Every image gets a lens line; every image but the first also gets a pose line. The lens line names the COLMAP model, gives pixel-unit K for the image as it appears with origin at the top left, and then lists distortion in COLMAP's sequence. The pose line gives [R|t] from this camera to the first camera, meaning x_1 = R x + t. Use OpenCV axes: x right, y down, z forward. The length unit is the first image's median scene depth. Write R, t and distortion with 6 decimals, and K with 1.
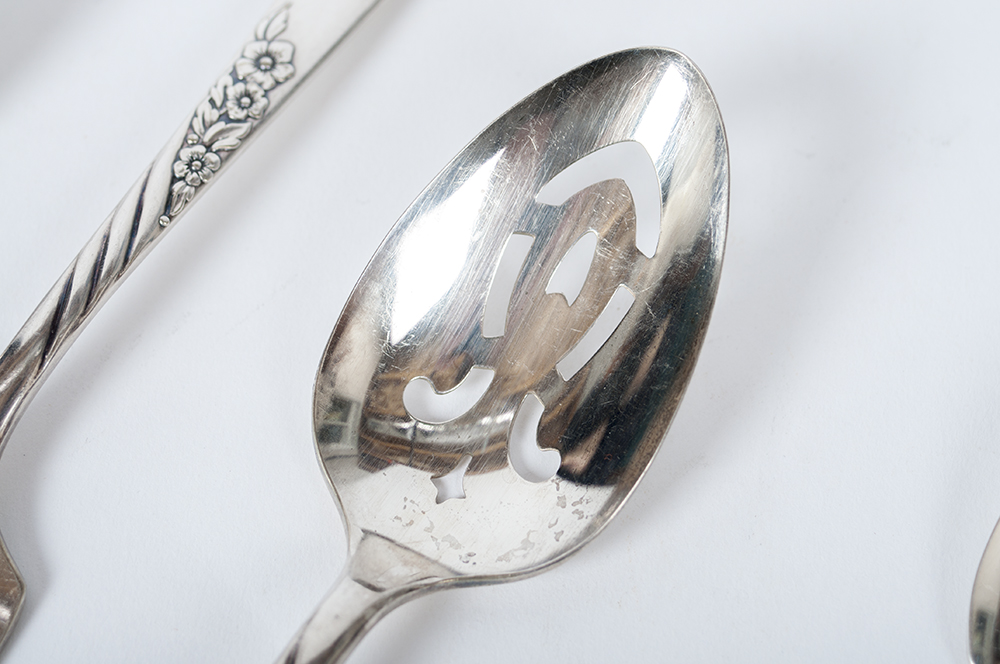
lens RADIAL K [[2474.3, 0, 500.0], [0, 2474.3, 332.0], [0, 0, 1]] dist [-0.028326, 0.181358]
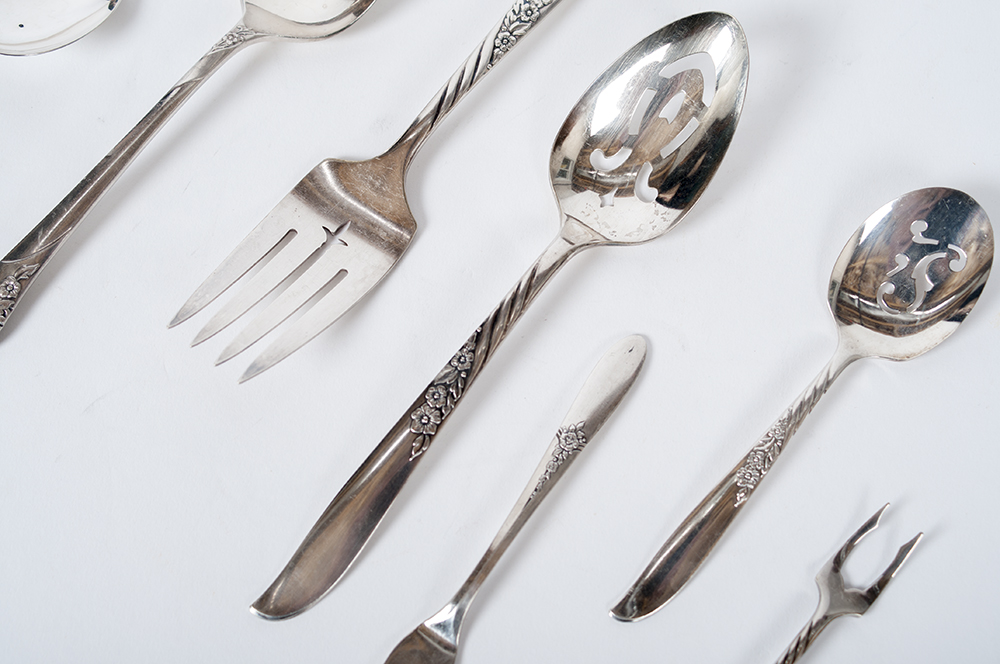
lens RADIAL K [[1698.9, 0, 500.0], [0, 1698.9, 332.0], [0, 0, 1]] dist [-0.128069, -0.070191]
pose [[0.994280, 0.104423, -0.022439, -0.069477], [-0.099299, 0.981134, 0.165881, -0.065320], [0.039337, -0.162704, 0.985890, -0.533819]]
